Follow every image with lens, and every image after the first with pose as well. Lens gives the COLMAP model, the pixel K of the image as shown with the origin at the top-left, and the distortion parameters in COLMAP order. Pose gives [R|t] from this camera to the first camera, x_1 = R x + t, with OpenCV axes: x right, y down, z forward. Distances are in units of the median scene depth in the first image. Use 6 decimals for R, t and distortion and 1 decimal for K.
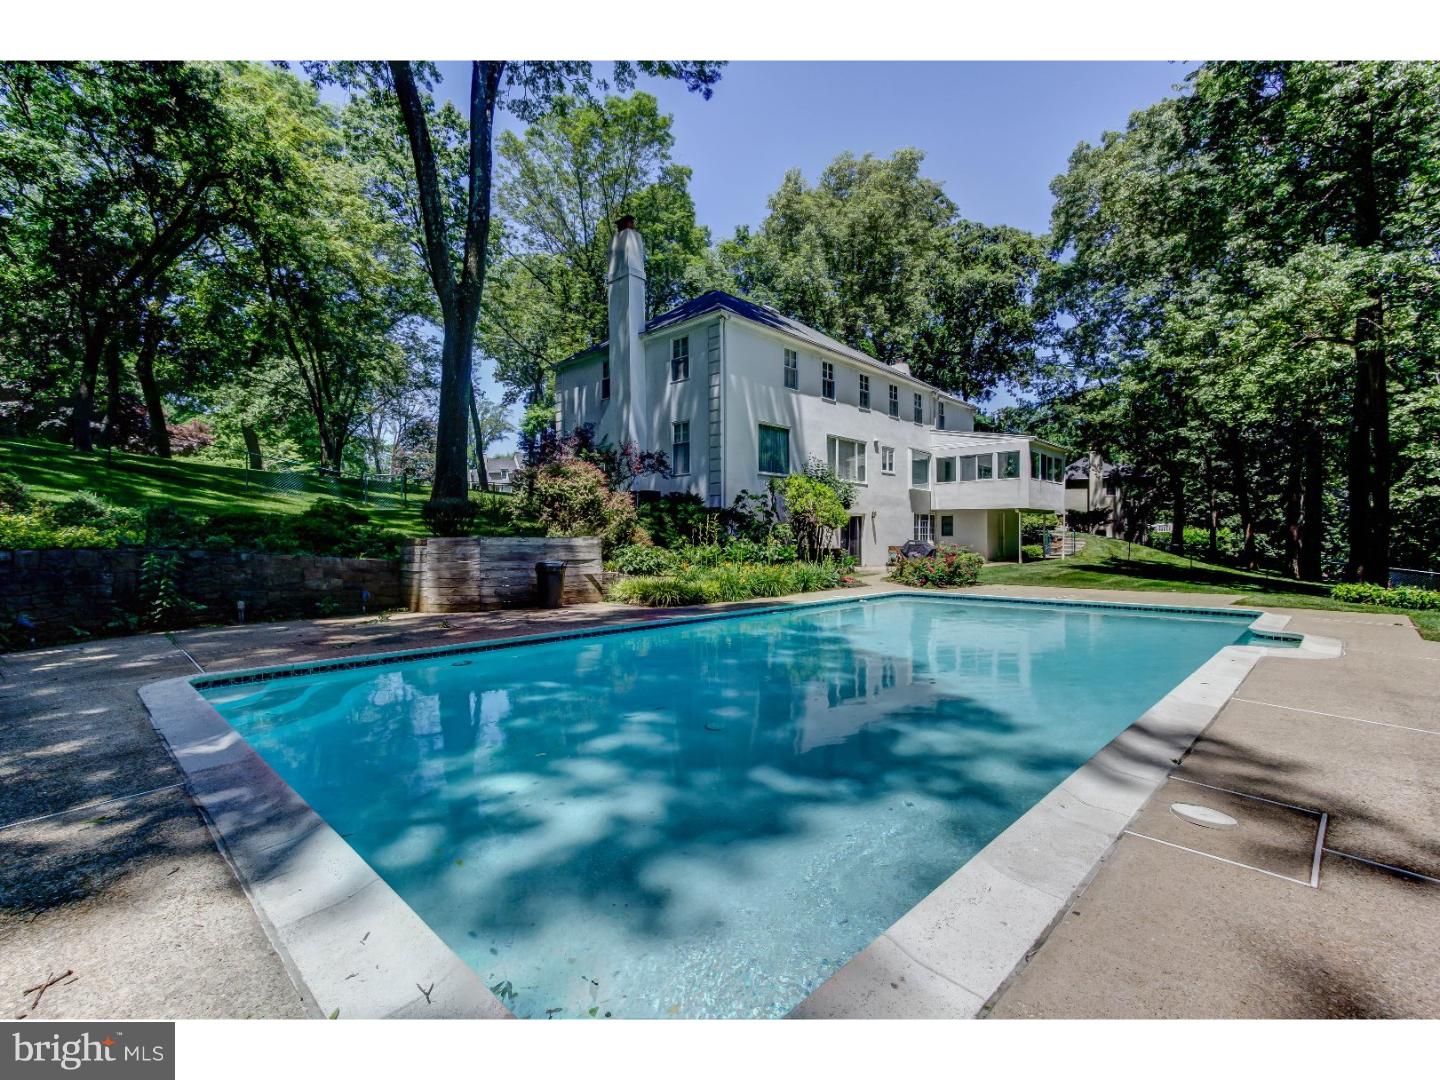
lens RADIAL K [[631.4, 0, 718.8], [0, 631.4, 546.4], [0, 0, 1]] dist [-0.017301, -0.000072]
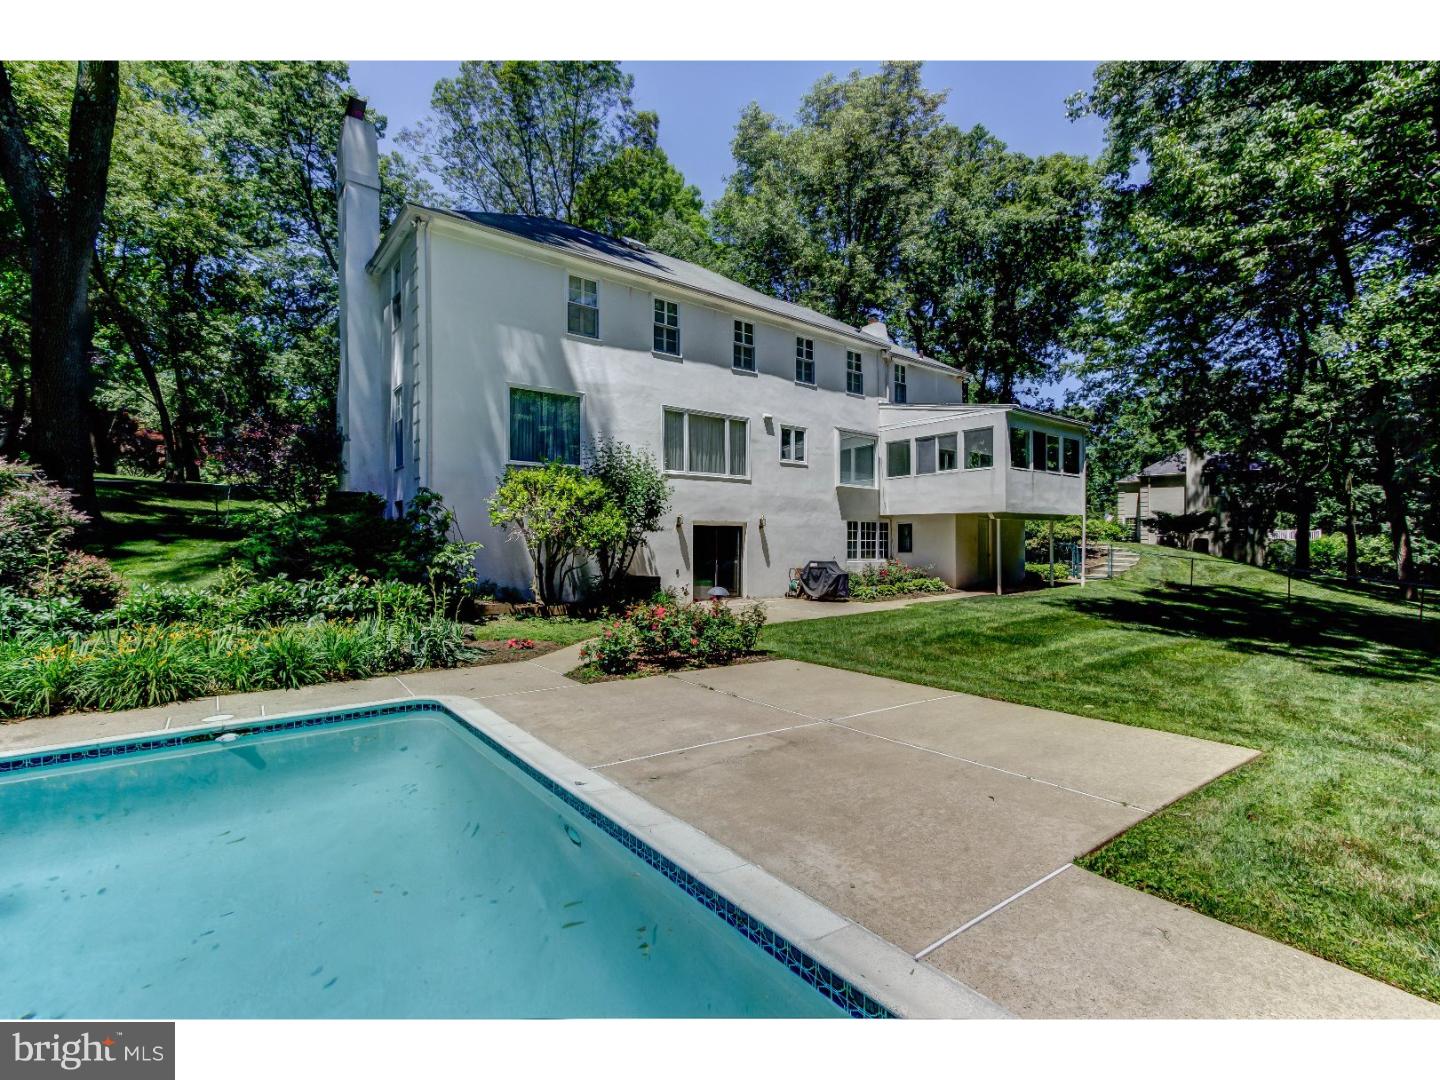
lens RADIAL K [[658.6, 0, 718.8], [0, 658.6, 549.6], [0, 0, 1]] dist [-0.004380, 0.004811]
pose [[0.992818, -0.007963, -0.119366, 0.246996], [0.006645, 0.999913, -0.011438, -0.012779], [0.119447, 0.010562, 0.992784, 0.243775]]
